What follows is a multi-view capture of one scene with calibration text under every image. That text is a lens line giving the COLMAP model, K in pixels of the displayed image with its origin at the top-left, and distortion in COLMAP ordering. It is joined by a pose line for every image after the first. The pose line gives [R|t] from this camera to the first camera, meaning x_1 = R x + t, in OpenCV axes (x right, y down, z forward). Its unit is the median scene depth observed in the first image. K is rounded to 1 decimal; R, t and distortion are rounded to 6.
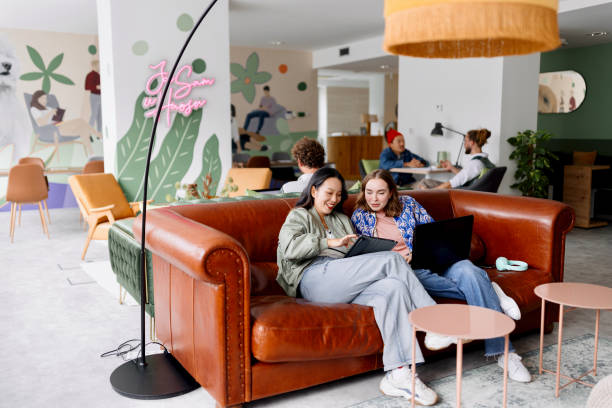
lens RADIAL K [[580.0, 0, 307.9], [0, 580.0, 207.1], [0, 0, 1]] dist [-0.005269, 0.000000]
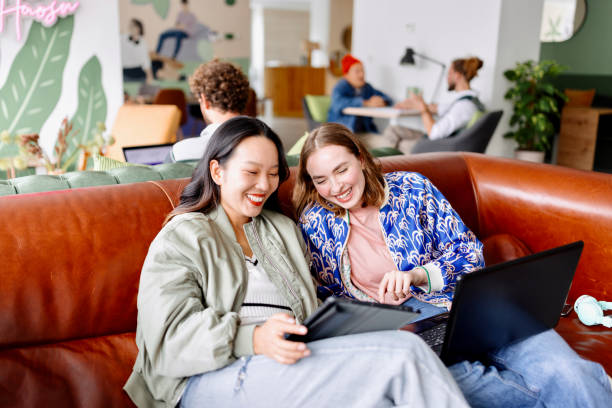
lens RADIAL K [[580.0, 0, 302.7], [0, 580.0, 205.1], [0, 0, 1]] dist [-0.005269, 0.000000]
pose [[0.995005, -0.000605, 0.099822, 0.015611], [-0.010451, 0.993855, 0.110196, -0.027549], [-0.099275, -0.110689, 0.988884, 0.280423]]
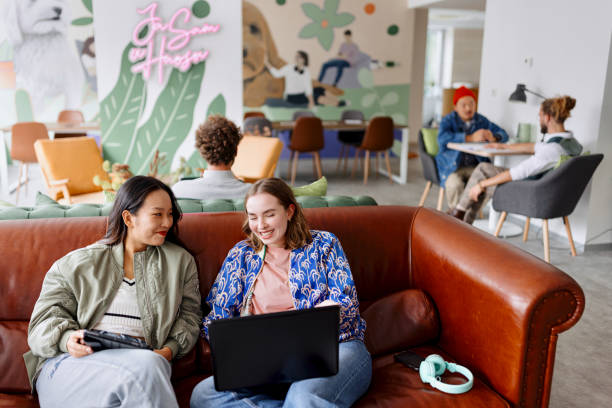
lens RADIAL K [[580.0, 0, 303.7], [0, 580.0, 202.8], [0, 0, 1]] dist [-0.005269, 0.000000]
pose [[0.958817, 0.077968, -0.273115, 0.191239], [-0.052703, 0.993724, 0.098664, -0.059684], [0.279093, -0.080207, 0.956908, 0.235446]]
